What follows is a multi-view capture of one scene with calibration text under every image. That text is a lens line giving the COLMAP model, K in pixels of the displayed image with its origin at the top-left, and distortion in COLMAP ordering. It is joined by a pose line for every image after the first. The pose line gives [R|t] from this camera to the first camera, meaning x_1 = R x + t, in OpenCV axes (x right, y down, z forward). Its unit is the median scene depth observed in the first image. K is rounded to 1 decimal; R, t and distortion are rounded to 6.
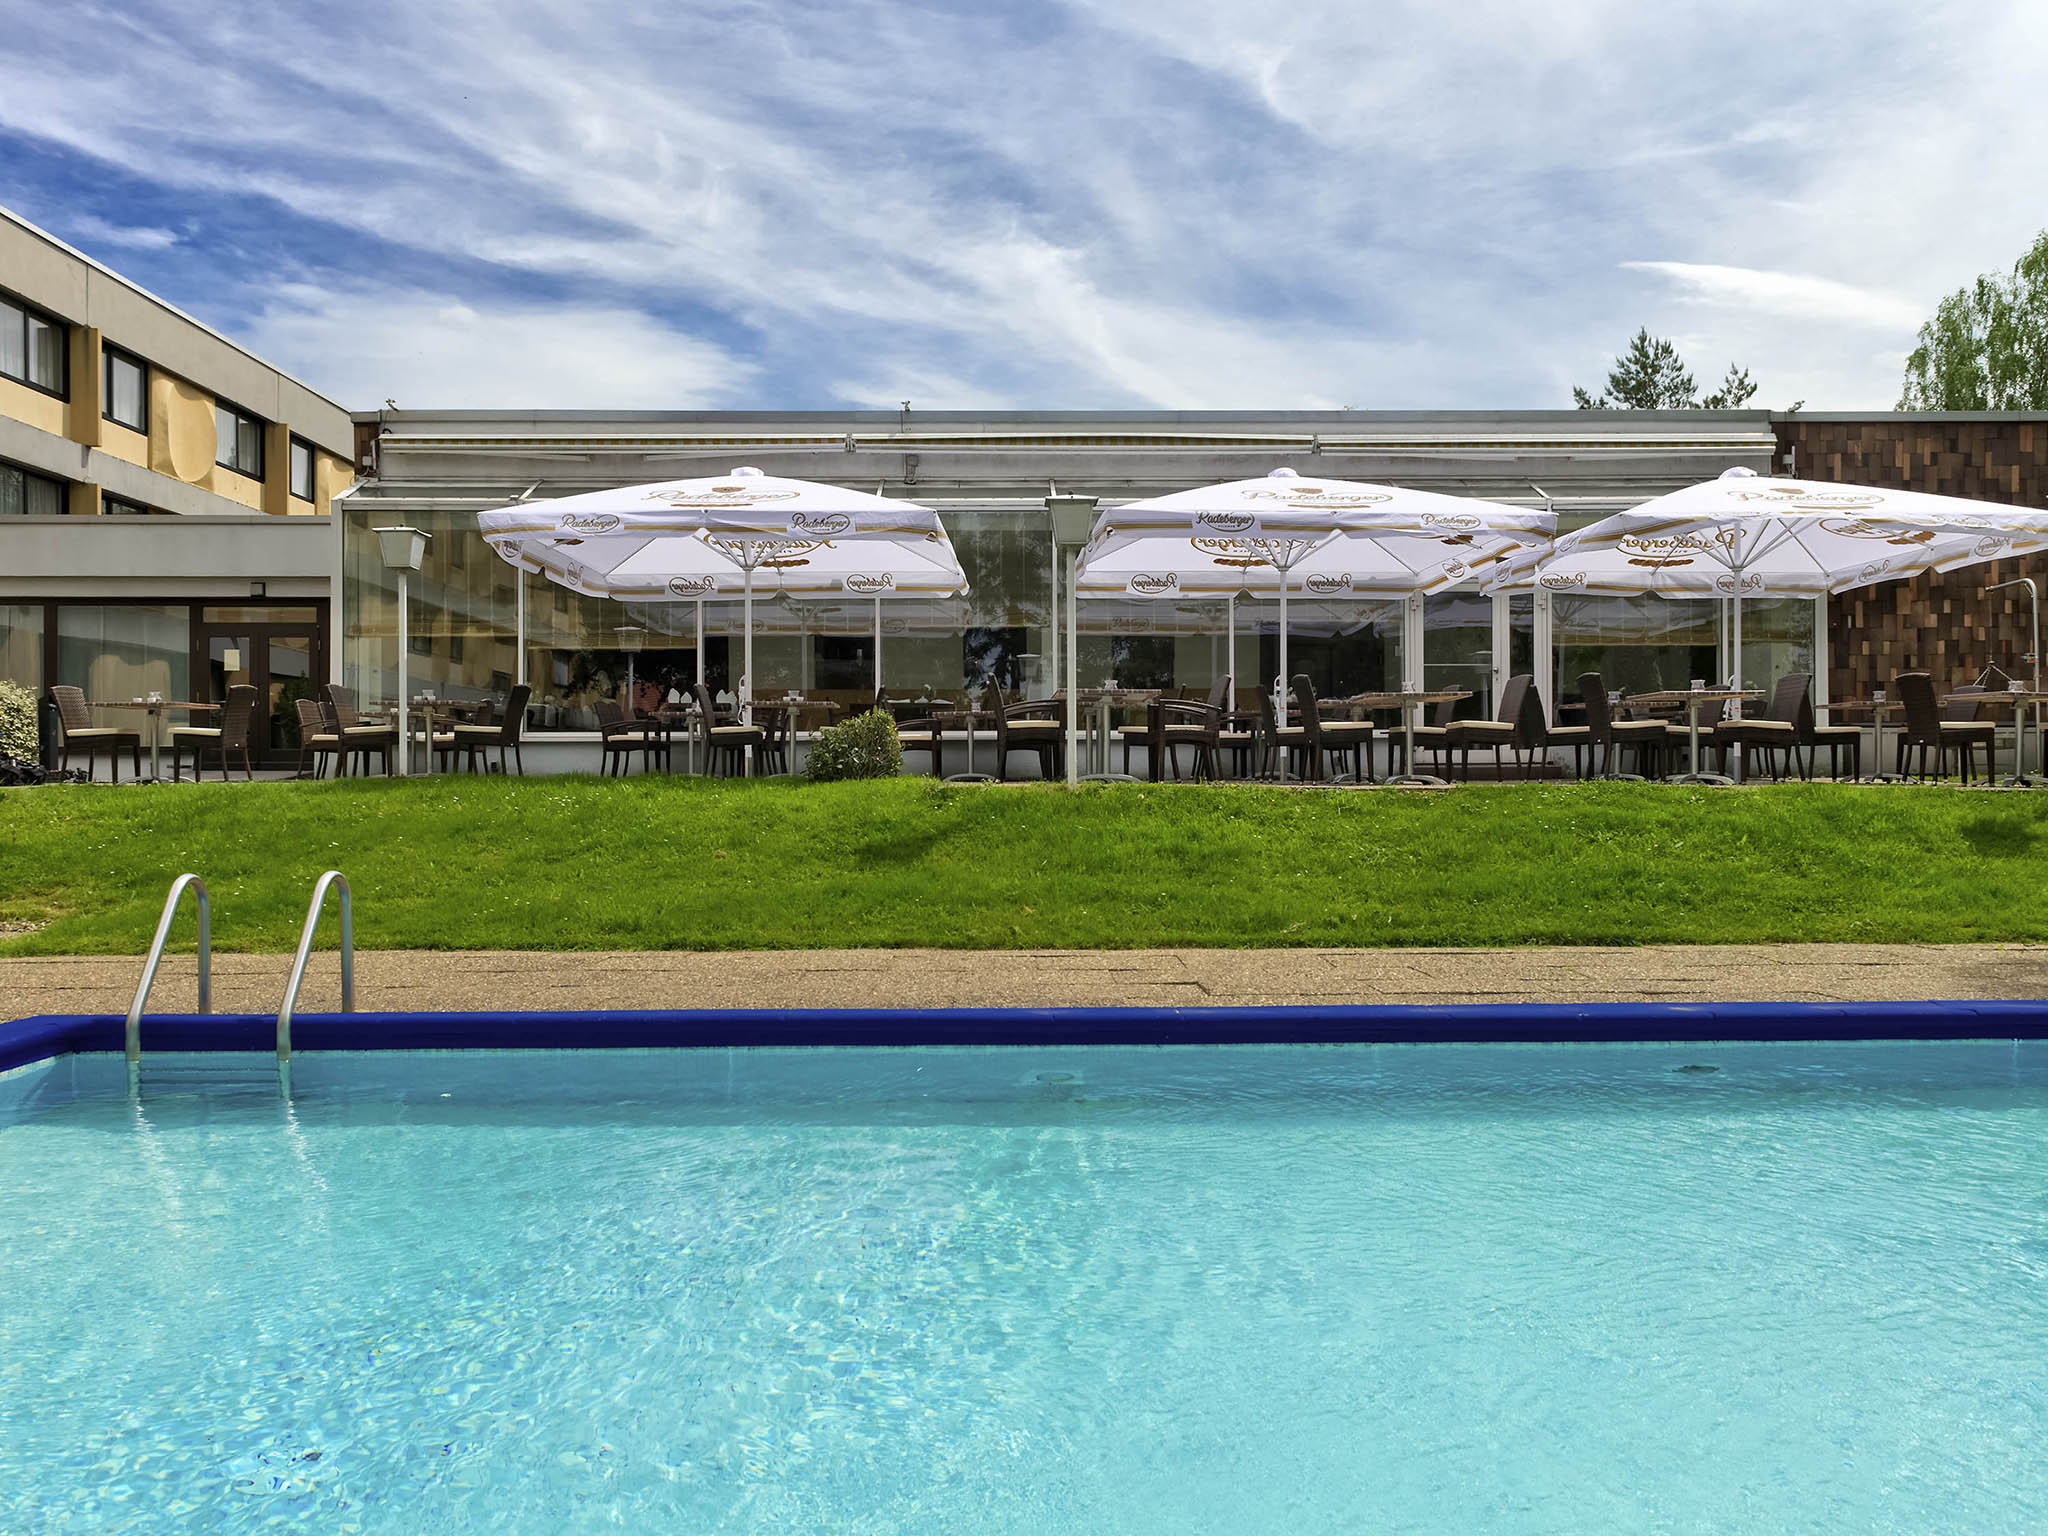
lens RADIAL K [[1441.5, 0, 1024.0], [0, 1441.5, 768.0], [0, 0, 1]] dist [-0.001575, 0.000275]
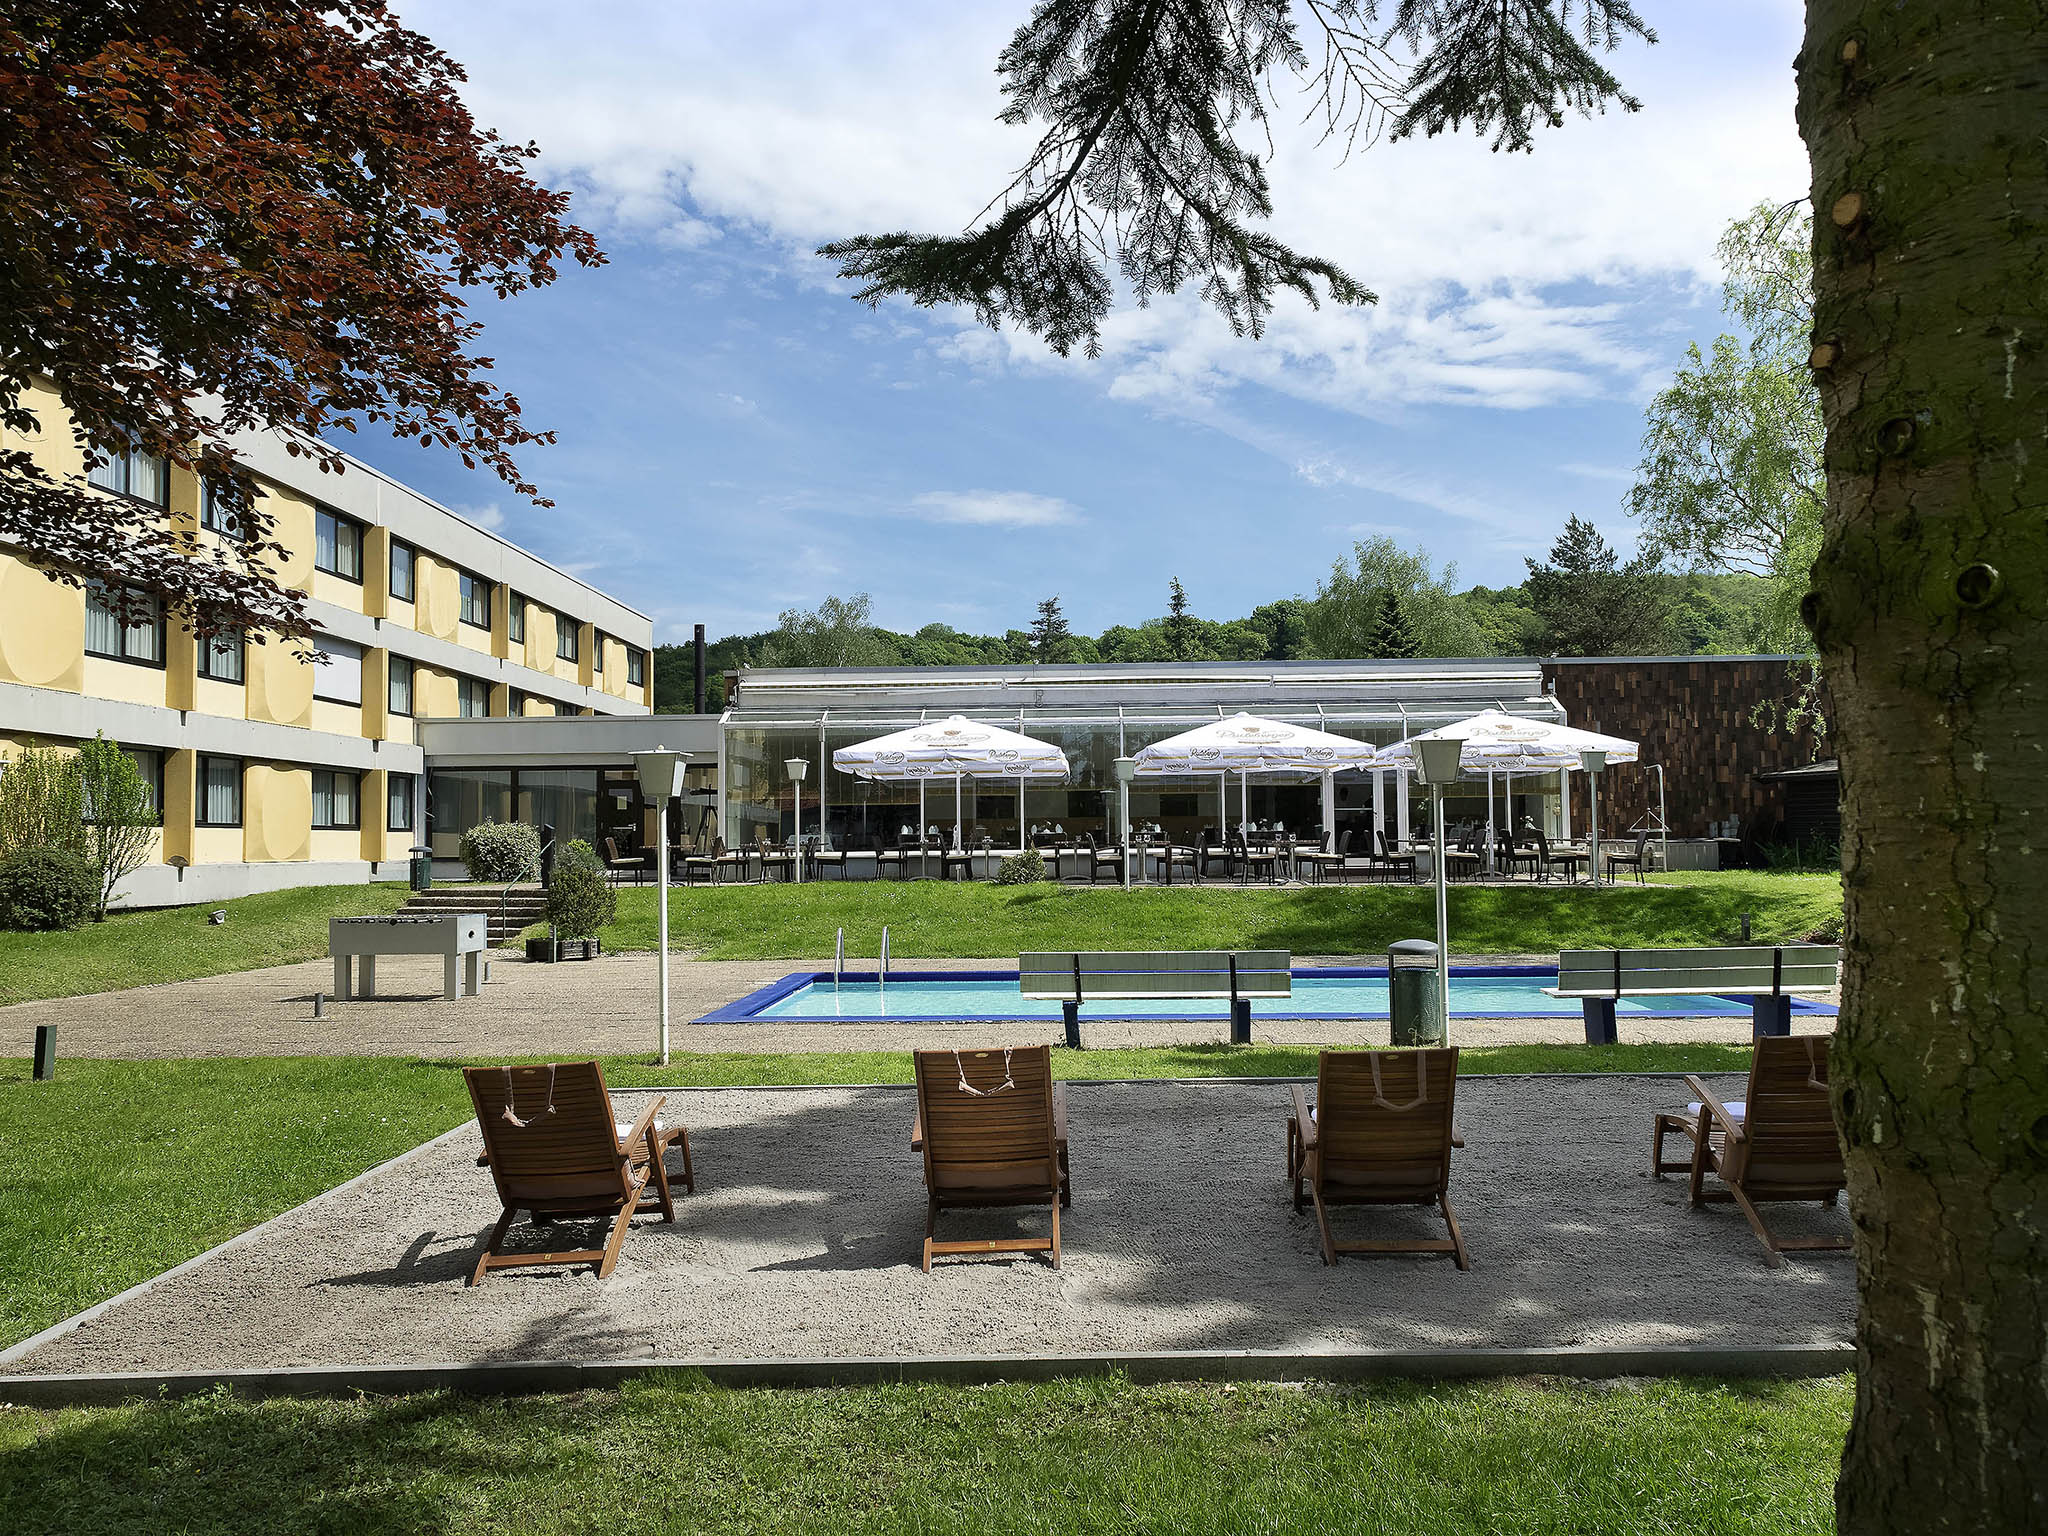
lens RADIAL K [[1441.5, 0, 1024.0], [0, 1441.5, 768.0], [0, 0, 1]] dist [-0.001575, 0.000275]
pose [[0.999302, -0.004627, -0.037080, -0.026726], [0.002584, 0.998485, -0.054966, -0.022281], [0.037278, 0.054832, 0.997799, -0.640946]]
